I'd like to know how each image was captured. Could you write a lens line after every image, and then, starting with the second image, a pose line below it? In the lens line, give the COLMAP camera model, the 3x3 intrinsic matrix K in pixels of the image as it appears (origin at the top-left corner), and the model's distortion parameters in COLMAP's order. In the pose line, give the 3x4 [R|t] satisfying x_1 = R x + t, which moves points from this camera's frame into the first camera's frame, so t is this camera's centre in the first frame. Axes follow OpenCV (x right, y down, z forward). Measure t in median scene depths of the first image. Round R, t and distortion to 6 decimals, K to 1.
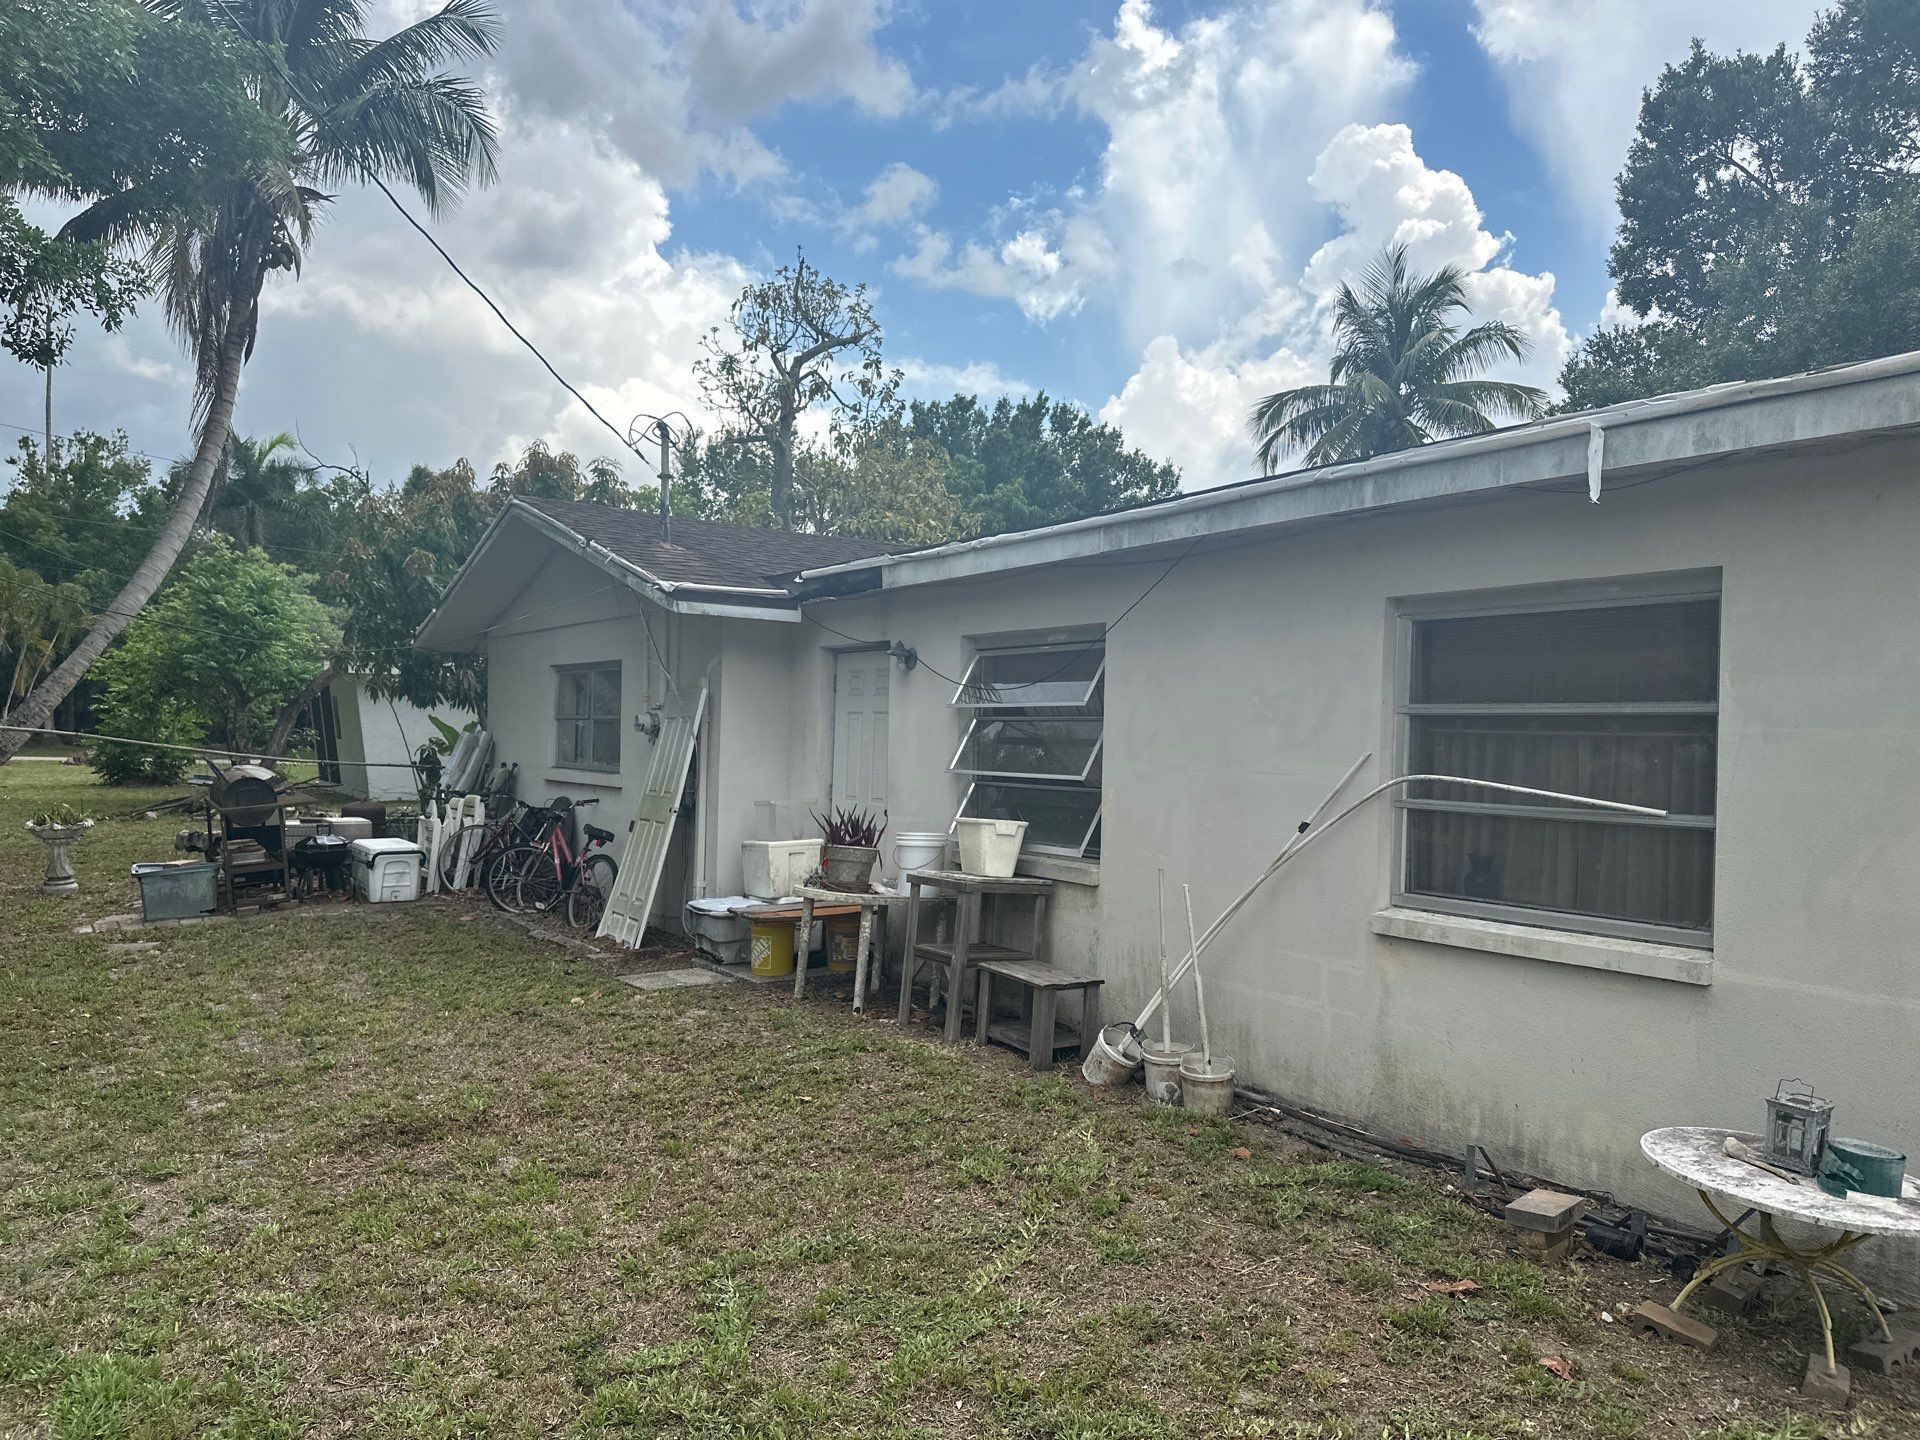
lens RADIAL K [[1355.2, 0, 958.7], [0, 1355.2, 727.1], [0, 0, 1]] dist [0.013374, -0.017002]
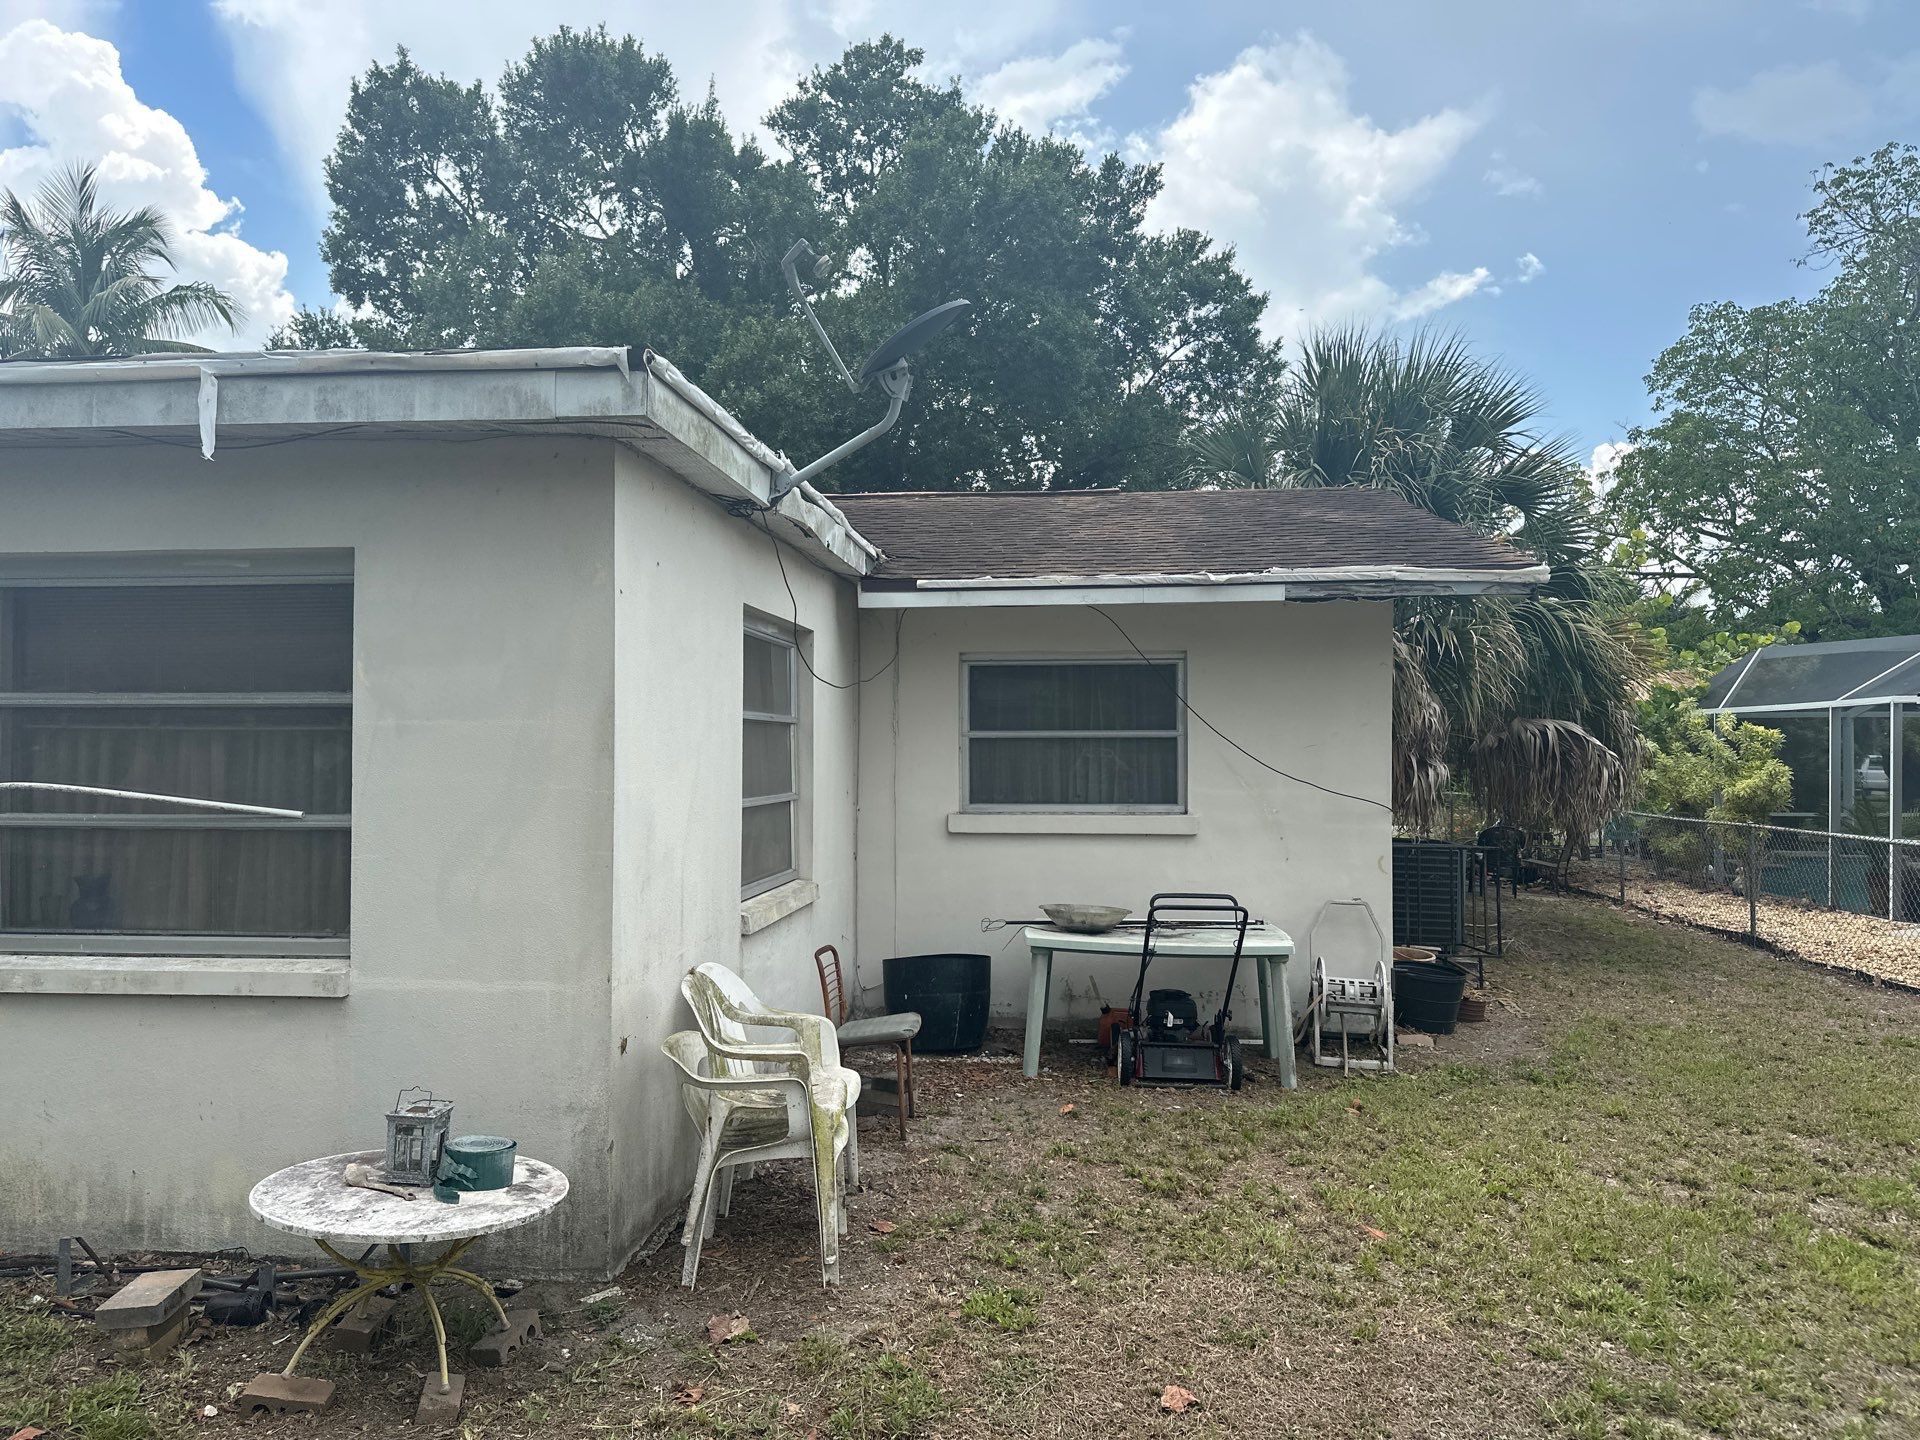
lens RADIAL K [[1355.2, 0, 949.3], [0, 1355.2, 716.9], [0, 0, 1]] dist [0.013374, -0.017002]
pose [[0.654422, -0.005003, 0.756113, 0.107036], [0.008050, 0.999968, -0.000352, 0.001740], [-0.756086, 0.006317, 0.654441, 0.068168]]
